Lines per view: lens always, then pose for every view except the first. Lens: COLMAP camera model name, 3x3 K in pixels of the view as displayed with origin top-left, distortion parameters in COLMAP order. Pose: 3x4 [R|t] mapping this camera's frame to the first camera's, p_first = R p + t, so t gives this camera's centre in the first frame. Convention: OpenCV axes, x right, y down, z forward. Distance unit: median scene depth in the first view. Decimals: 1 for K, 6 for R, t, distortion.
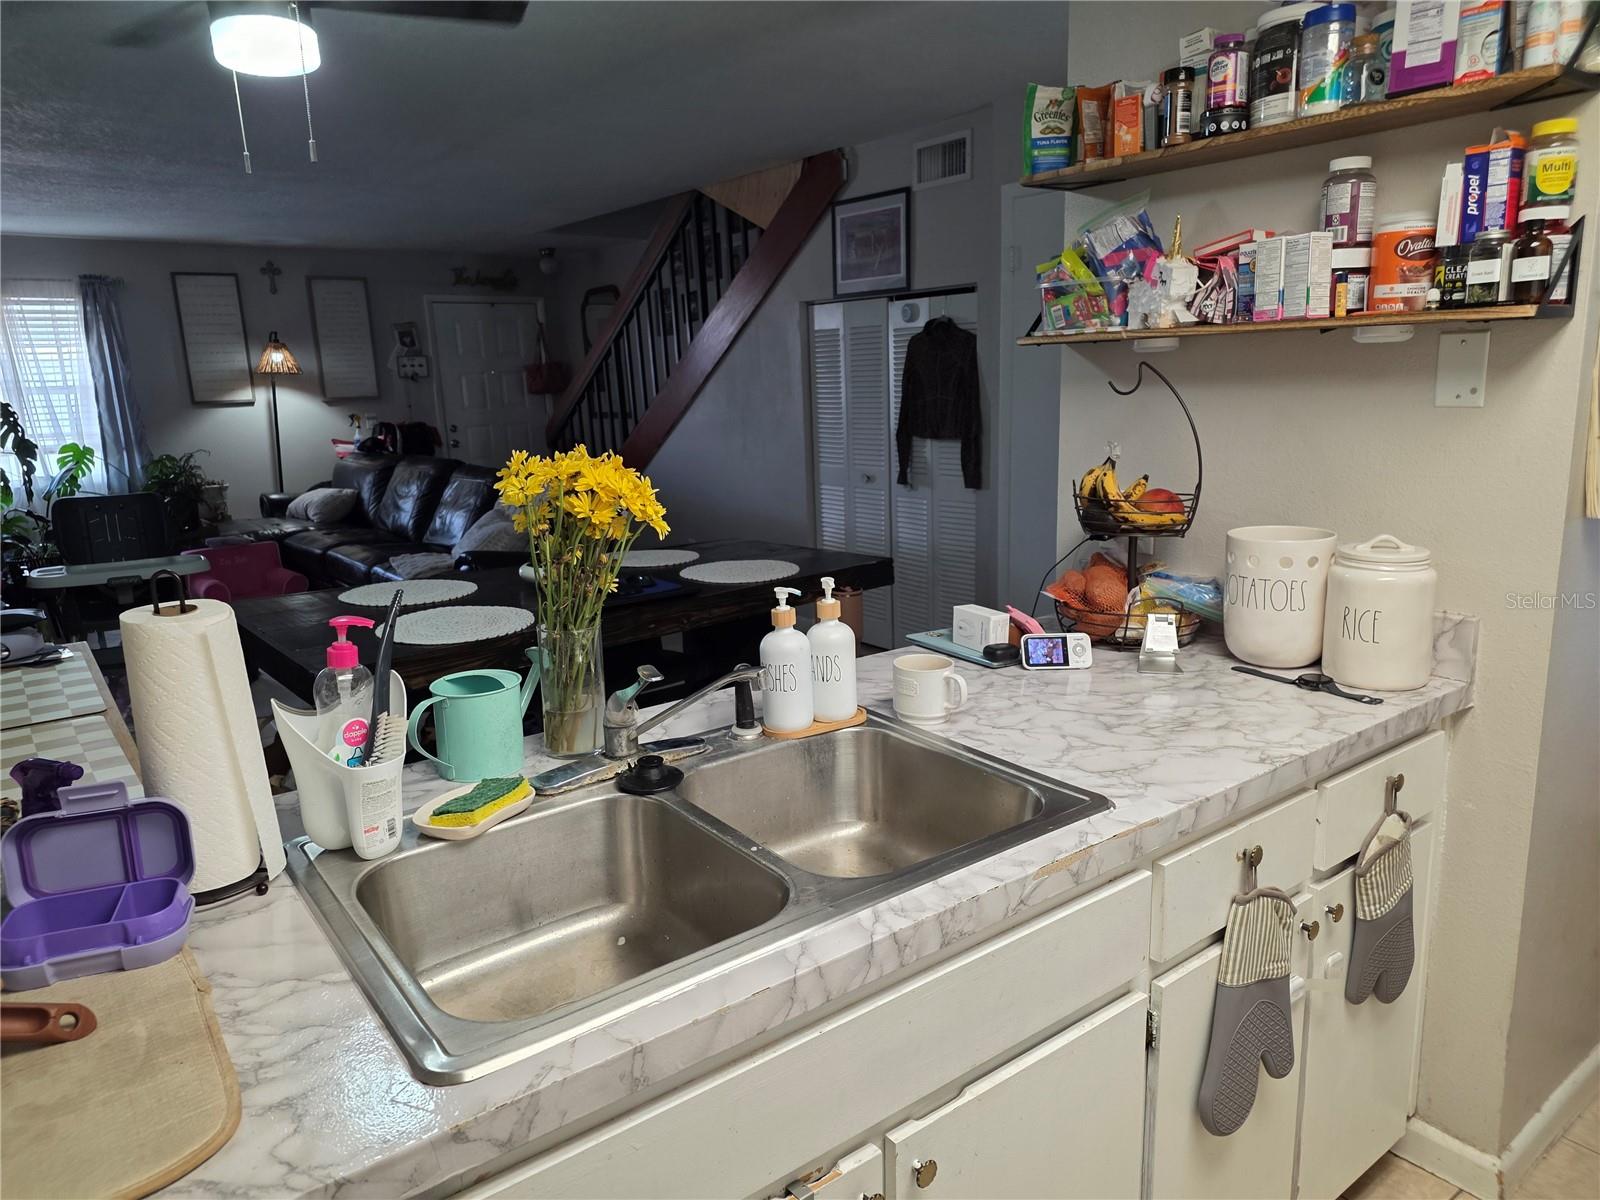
lens RADIAL K [[1074.9, 0, 795.2], [0, 1074.9, 596.1], [0, 0, 1]] dist [0.048116, -0.024394]
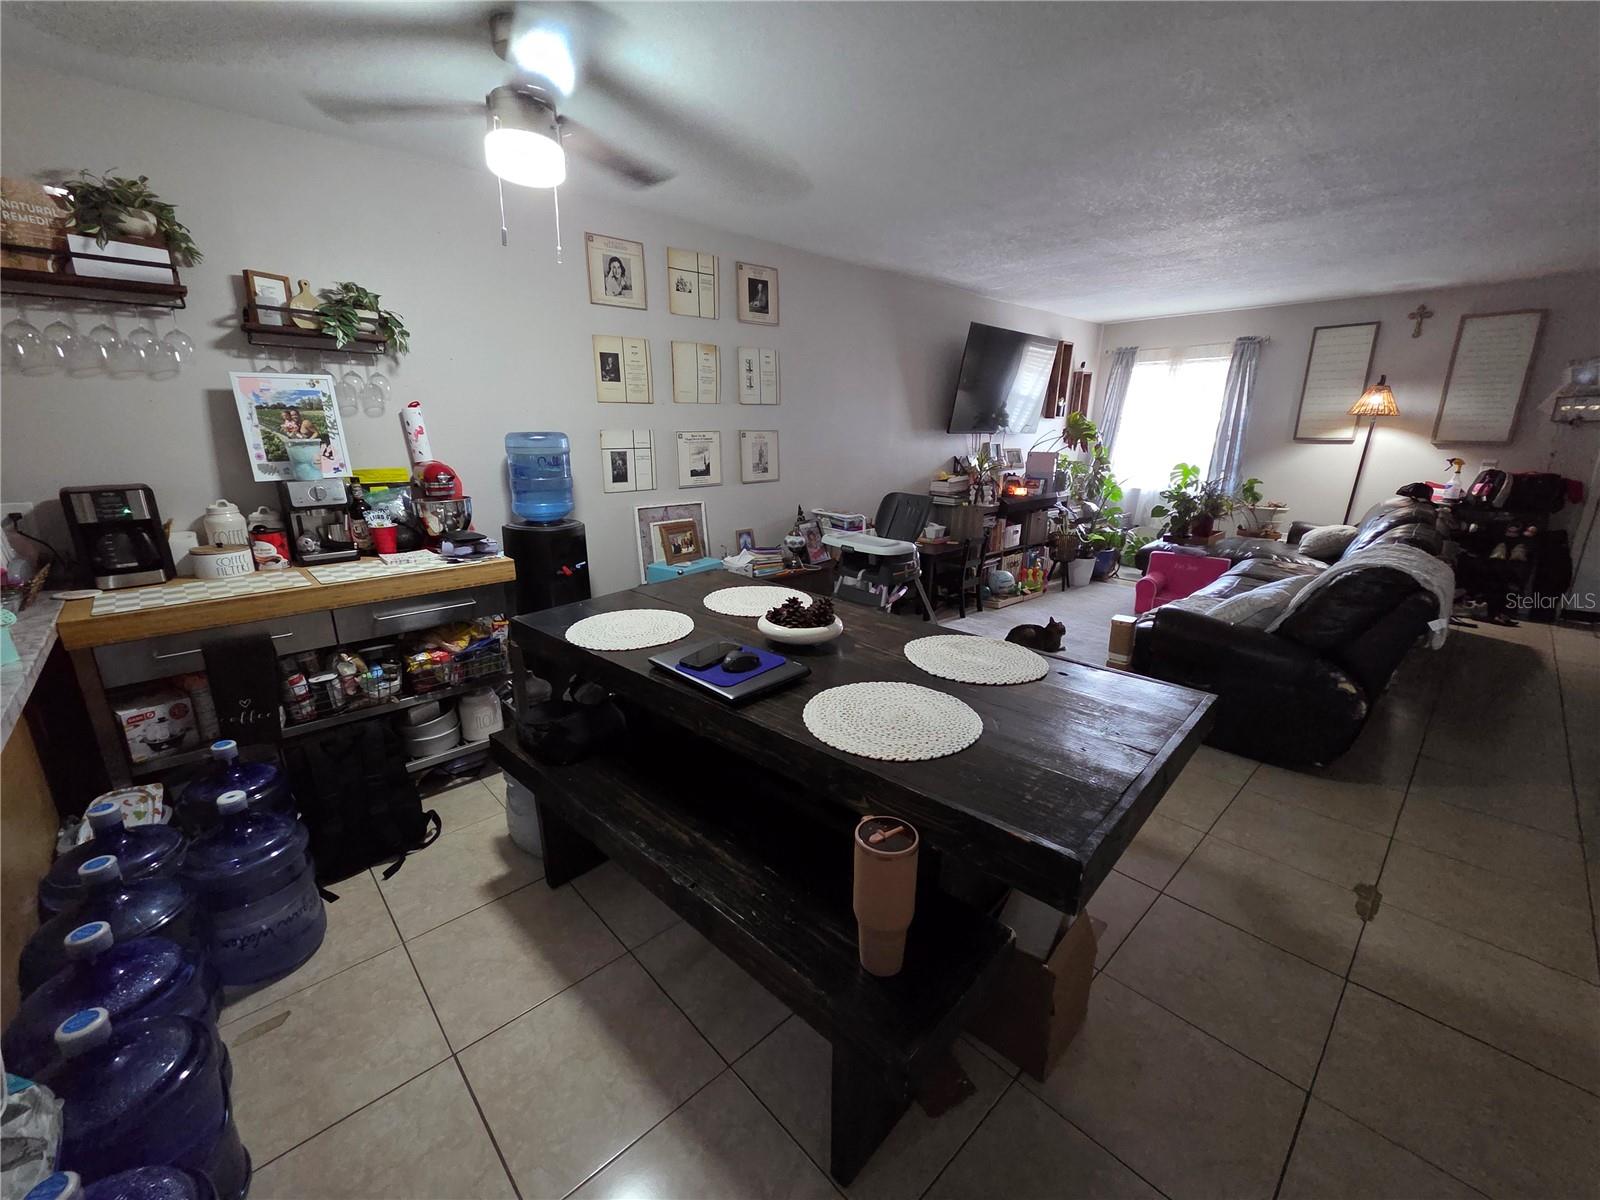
lens RADIAL K [[652.3, 0, 784.3], [0, 652.3, 604.1], [0, 0, 1]] dist [0.000711, -0.000209]
pose [[0.101447, 0.295243, -0.950021, 0.141288], [-0.212054, 0.939419, 0.269304, -0.084144], [0.971978, 0.174136, 0.157908, 0.386791]]
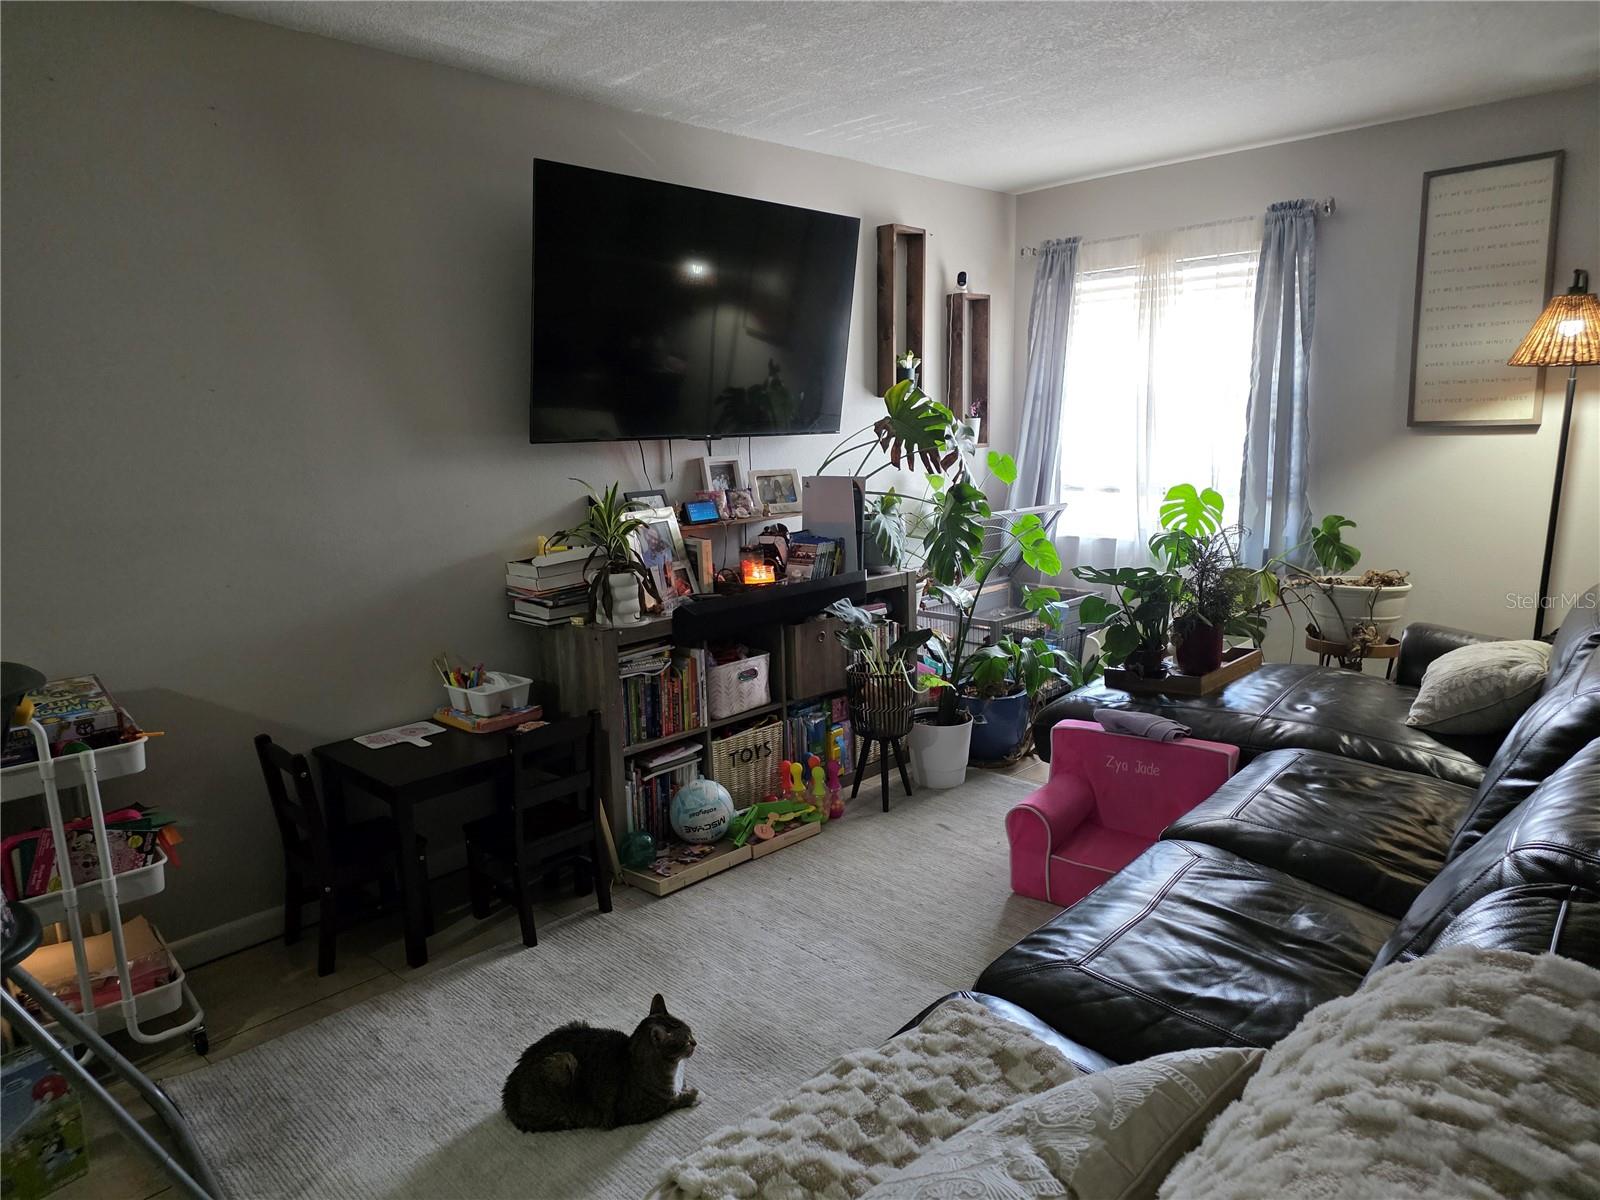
lens RADIAL K [[1074.9, 0, 795.2], [0, 1074.9, 596.1], [0, 0, 1]] dist [0.048116, -0.024394]
pose [[0.167422, 0.194701, -0.966468, -0.080132], [-0.183747, 0.969291, 0.163439, -0.135204], [0.968611, 0.150222, 0.198056, 0.653856]]
